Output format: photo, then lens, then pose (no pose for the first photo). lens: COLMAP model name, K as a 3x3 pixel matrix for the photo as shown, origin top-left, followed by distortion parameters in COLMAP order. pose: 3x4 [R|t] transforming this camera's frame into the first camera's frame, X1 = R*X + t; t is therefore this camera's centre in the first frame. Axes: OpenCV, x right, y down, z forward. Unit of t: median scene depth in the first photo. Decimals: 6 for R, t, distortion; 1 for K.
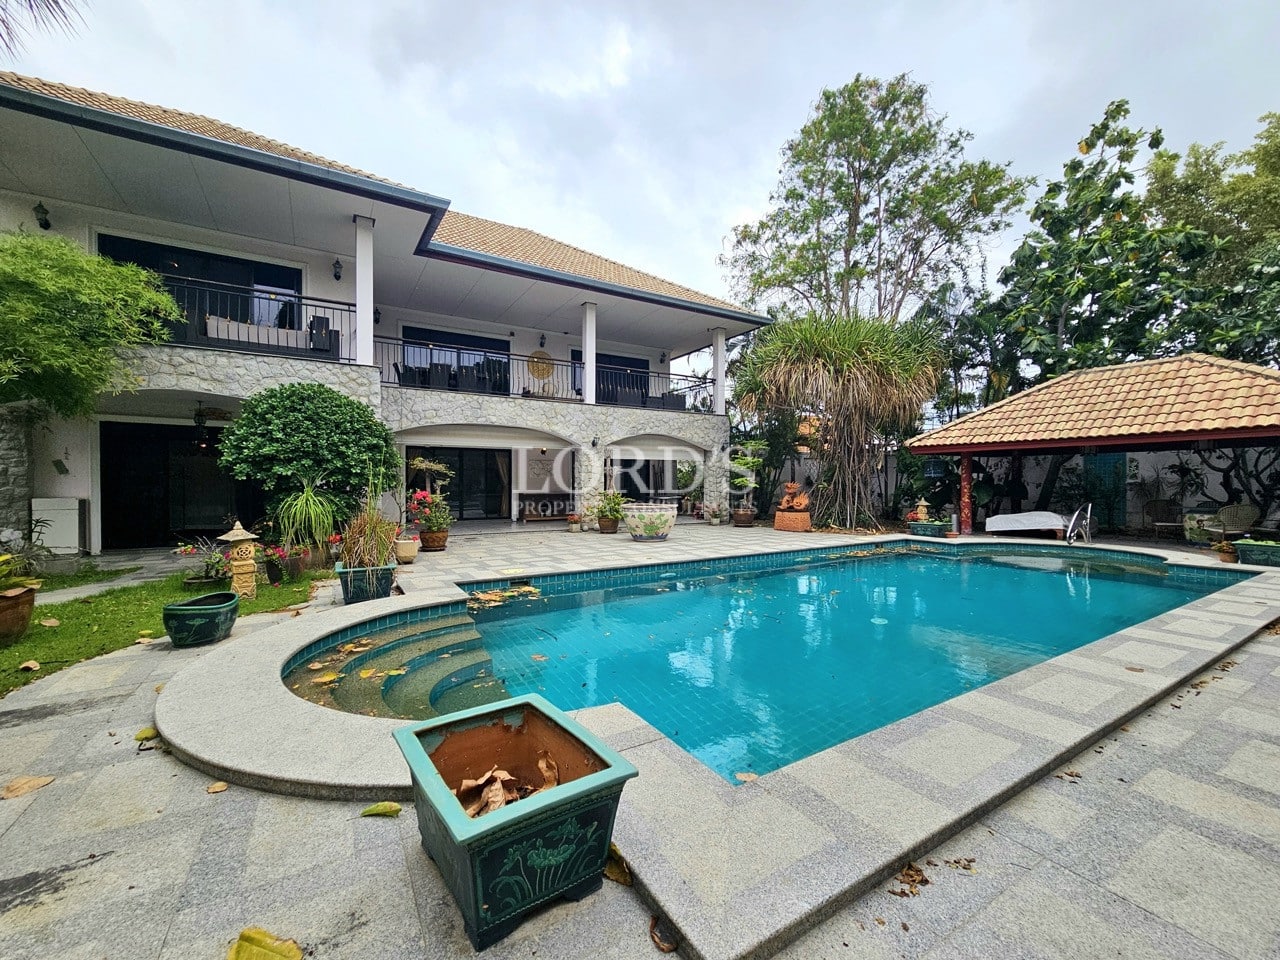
lens RADIAL K [[532.2, 0, 648.1], [0, 532.2, 496.0], [0, 0, 1]] dist [-0.000702, 0.000505]
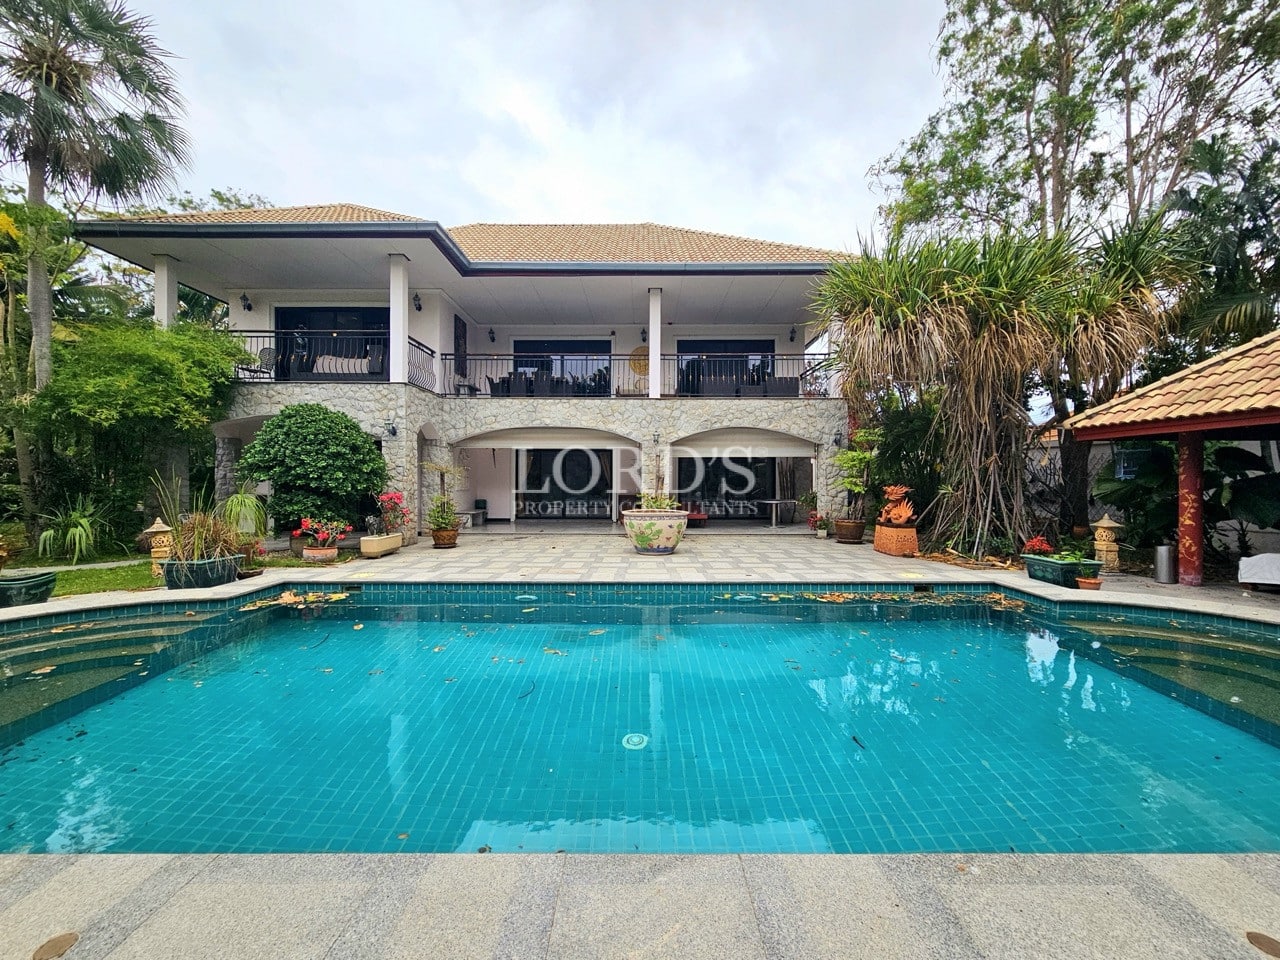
lens RADIAL K [[532.2, 0, 647.6], [0, 532.2, 490.1], [0, 0, 1]] dist [-0.000702, 0.000505]
pose [[0.847350, 0.014954, -0.530825, 0.398584], [-0.015158, 0.999877, 0.003970, -0.018382], [0.530819, 0.004682, 0.847472, 0.227870]]
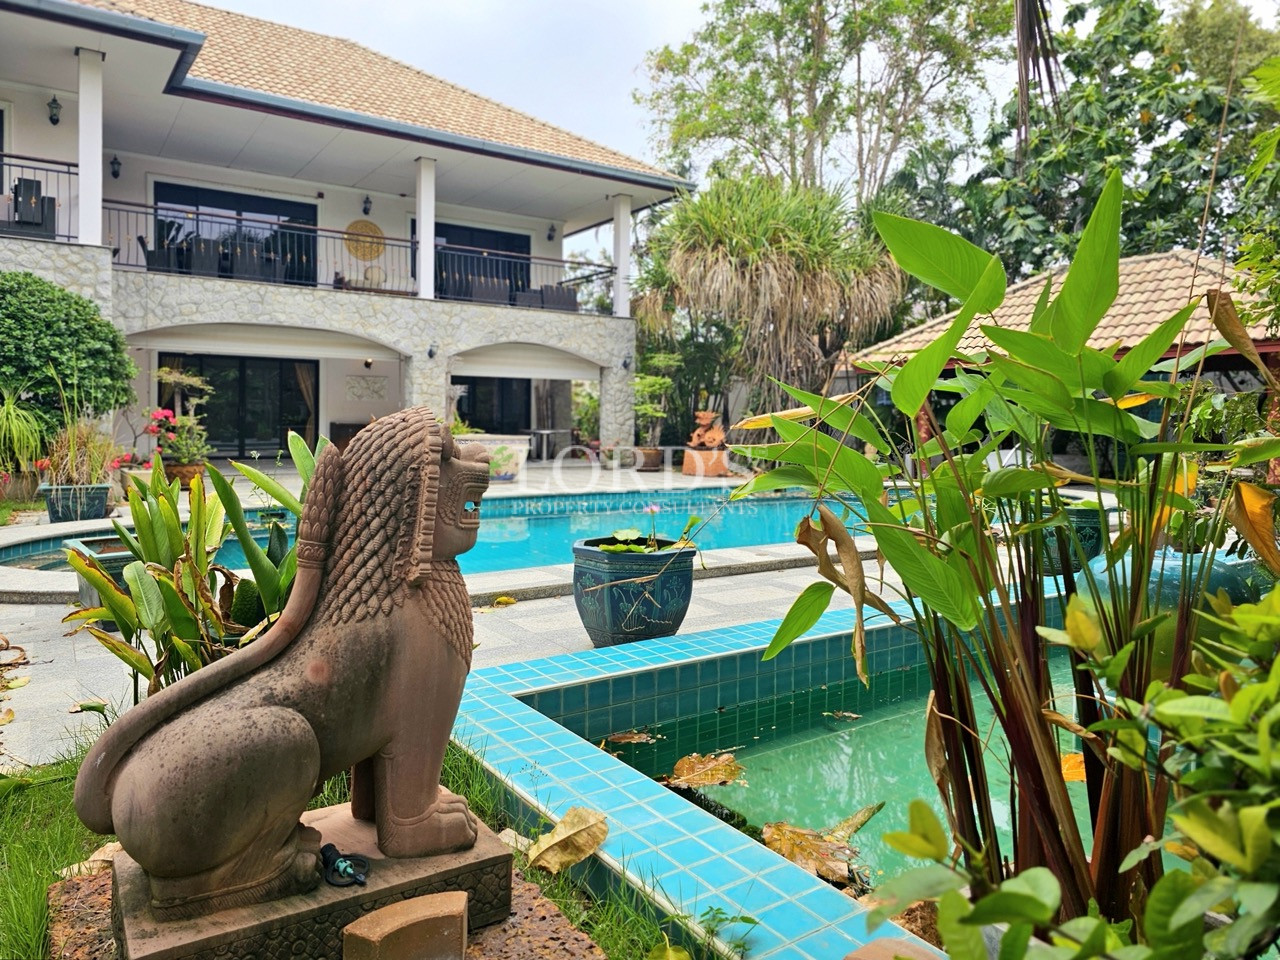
lens RADIAL K [[883.5, 0, 666.9], [0, 883.5, 442.8], [0, 0, 1]] dist [0.041068, -0.028400]
pose [[0.998074, 0.007556, 0.061574, 0.153833], [-0.007447, 0.999970, -0.002004, 0.023901], [-0.061588, 0.001542, 0.998100, -0.235456]]
